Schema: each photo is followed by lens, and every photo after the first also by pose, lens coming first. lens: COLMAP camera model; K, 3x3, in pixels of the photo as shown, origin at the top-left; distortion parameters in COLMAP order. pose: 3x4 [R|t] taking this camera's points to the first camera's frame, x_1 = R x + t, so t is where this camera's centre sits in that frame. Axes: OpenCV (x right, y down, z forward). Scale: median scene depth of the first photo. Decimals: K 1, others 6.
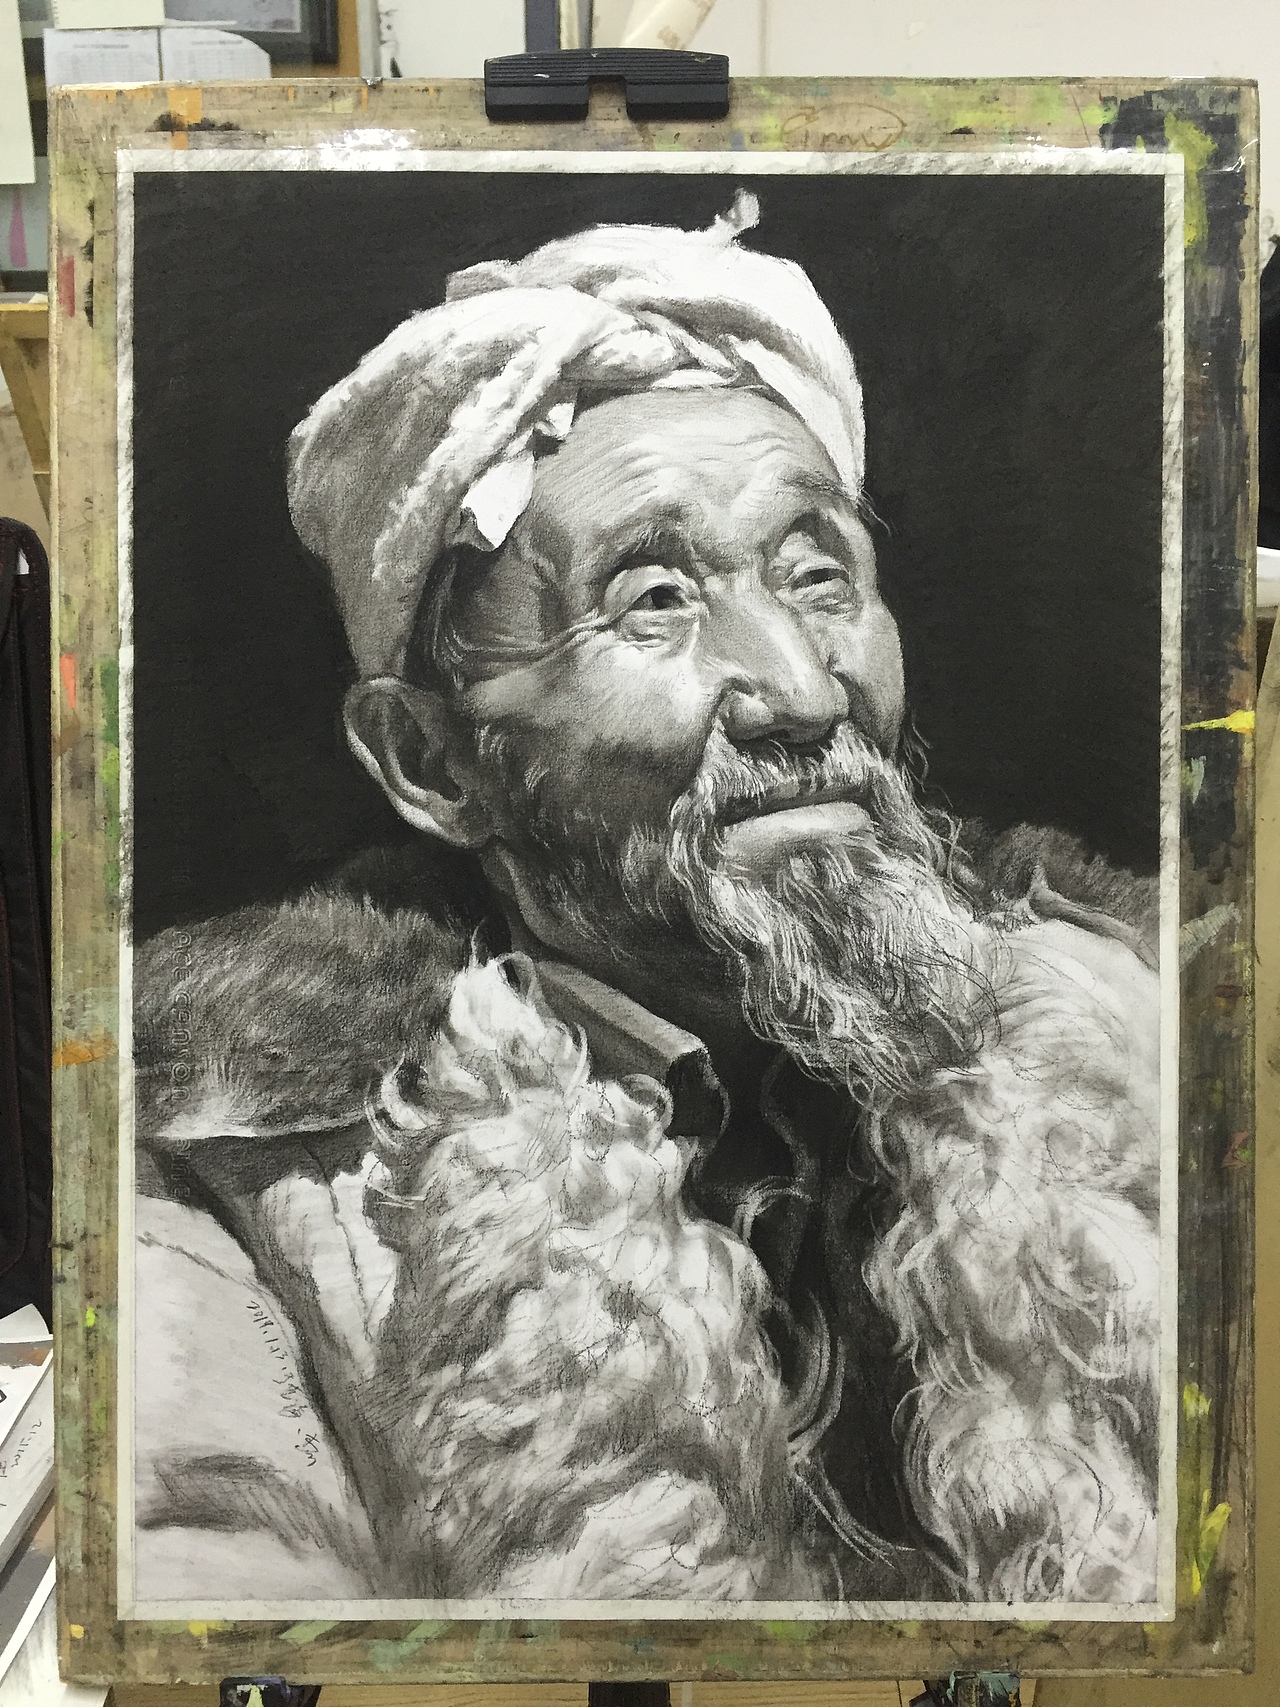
lens RADIAL K [[1443.9, 0, 640.0], [0, 1443.9, 855.1], [0, 0, 1]] dist [-0.006069, -0.004850]
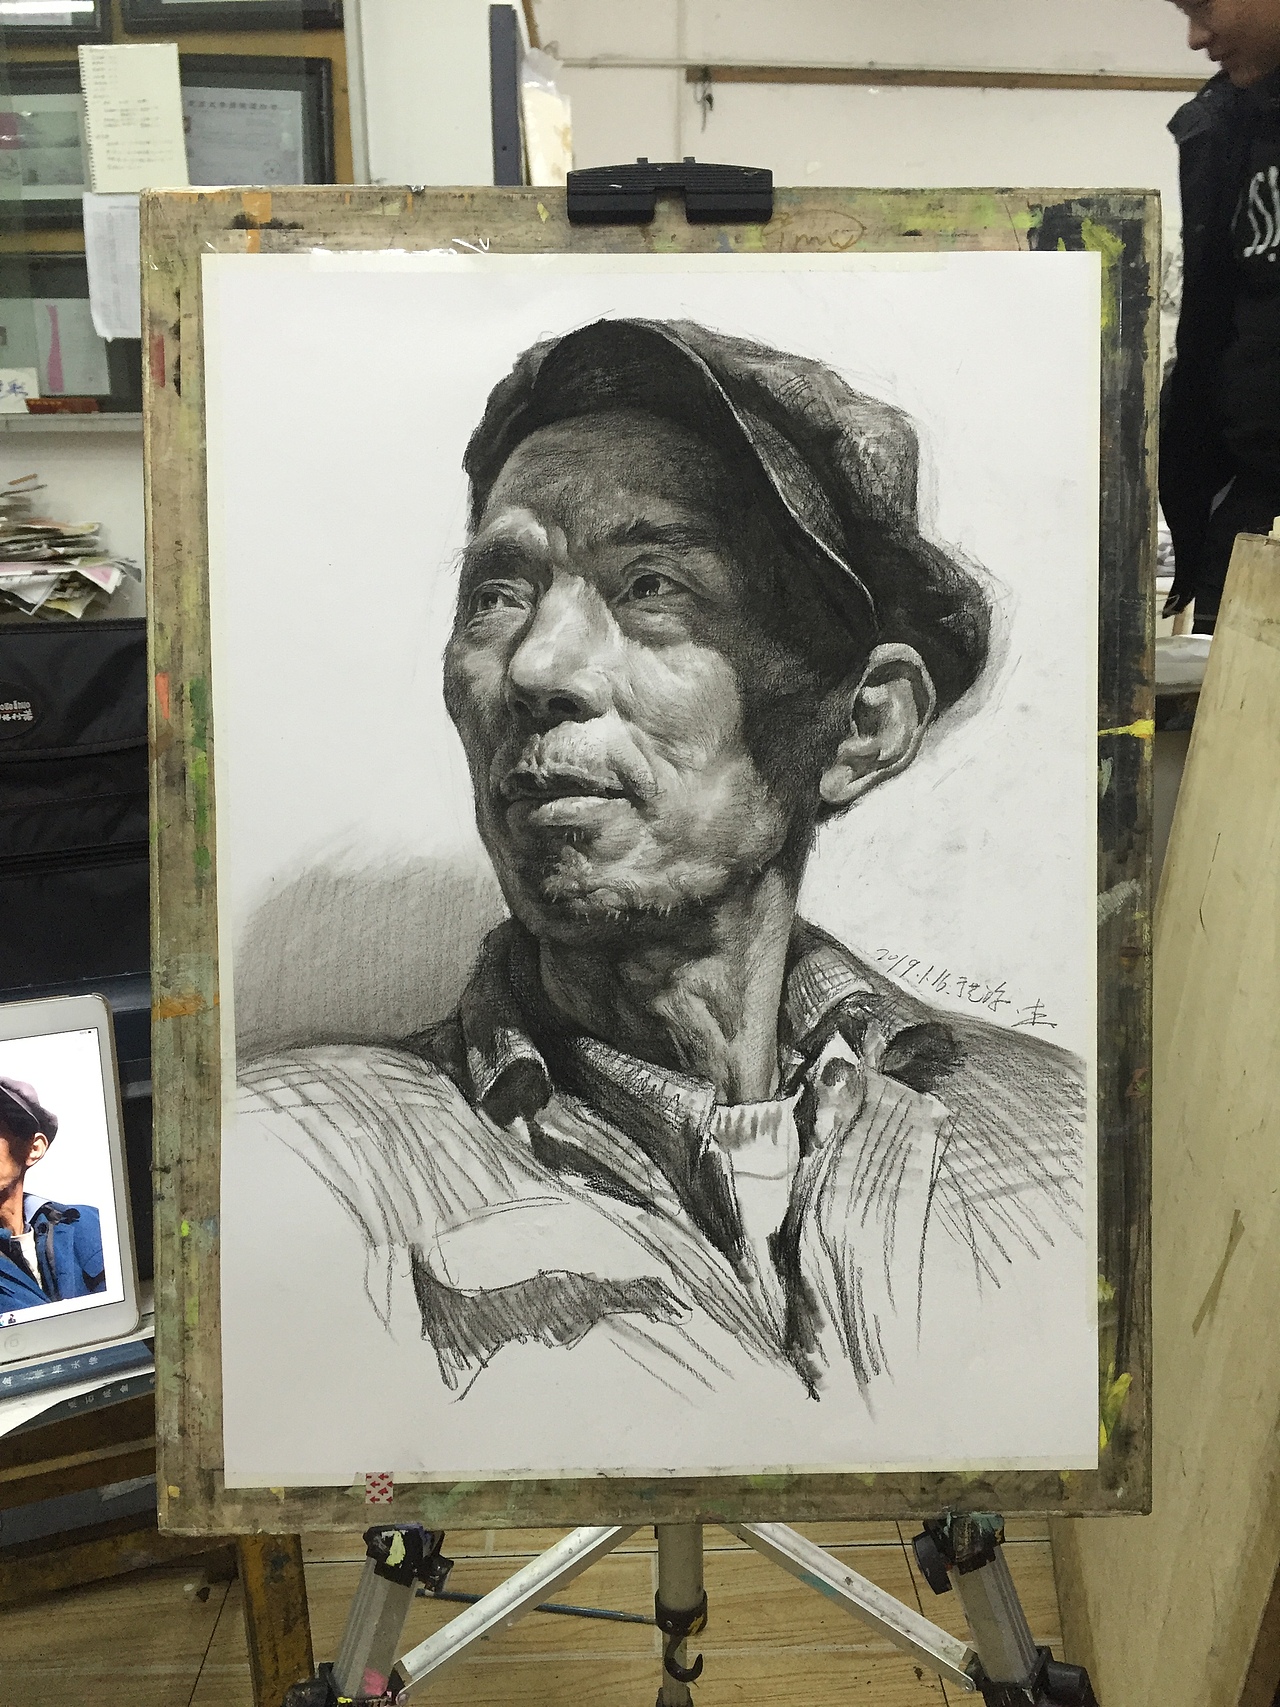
lens RADIAL K [[1443.9, 0, 639.7], [0, 1443.9, 849.5], [0, 0, 1]] dist [-0.006069, -0.004850]
pose [[0.999988, -0.002156, -0.004305, 0.001814], [0.002156, 0.999998, 0.000085, 0.007010], [0.004304, -0.000095, 0.999991, -0.196053]]
